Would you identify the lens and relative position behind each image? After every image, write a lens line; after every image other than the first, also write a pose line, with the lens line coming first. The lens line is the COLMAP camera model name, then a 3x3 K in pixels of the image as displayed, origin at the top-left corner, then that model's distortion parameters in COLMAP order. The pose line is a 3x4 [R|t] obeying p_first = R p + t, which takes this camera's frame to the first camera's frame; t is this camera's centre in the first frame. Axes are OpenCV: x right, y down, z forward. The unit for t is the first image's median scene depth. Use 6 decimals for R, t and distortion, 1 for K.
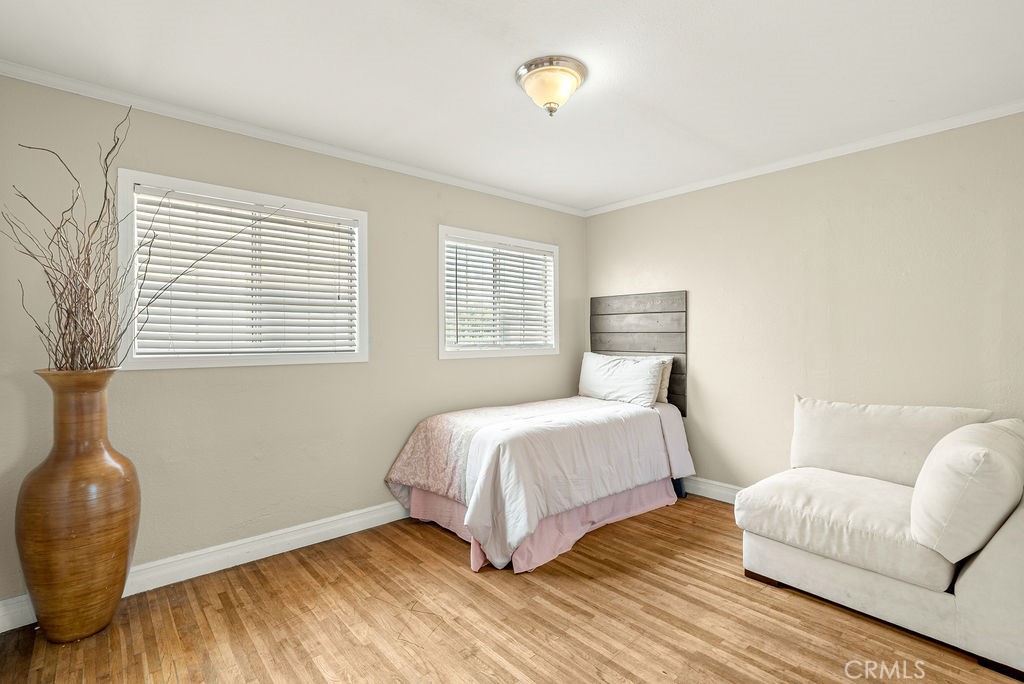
lens RADIAL K [[485.8, 0, 511.7], [0, 485.8, 342.3], [0, 0, 1]] dist [-0.004226, 0.000953]
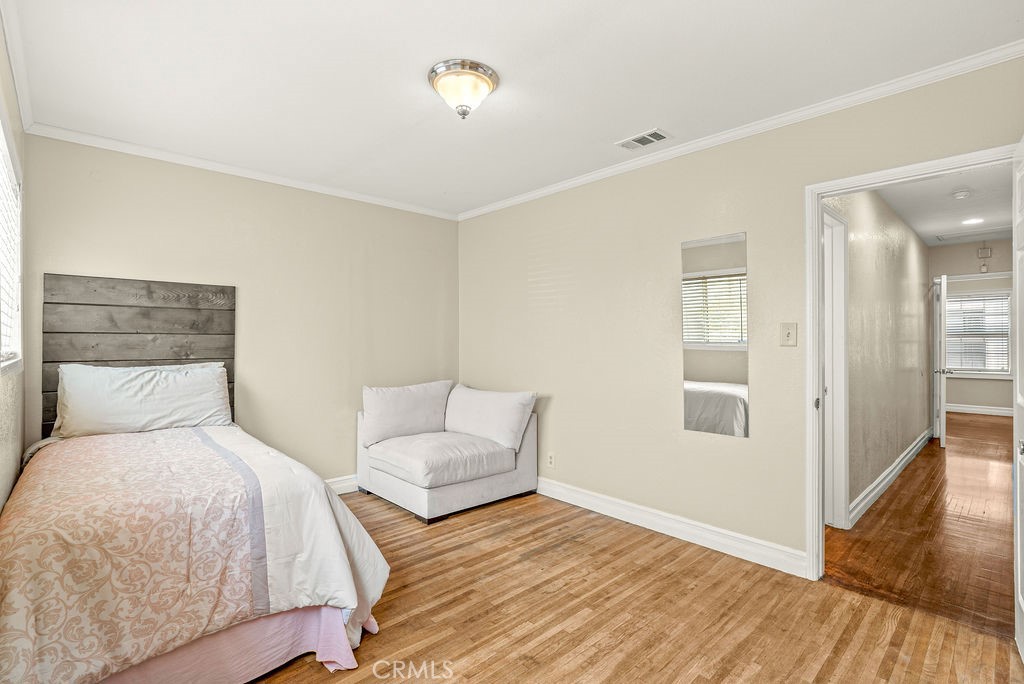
lens RADIAL K [[485.8, 0, 511.6], [0, 485.8, 338.3], [0, 0, 1]] dist [-0.004226, 0.000953]
pose [[-0.037110, 0.009420, 0.999267, -0.922330], [0.014446, 0.999856, -0.008889, 0.002375], [-0.999207, 0.014106, -0.037241, 0.922103]]
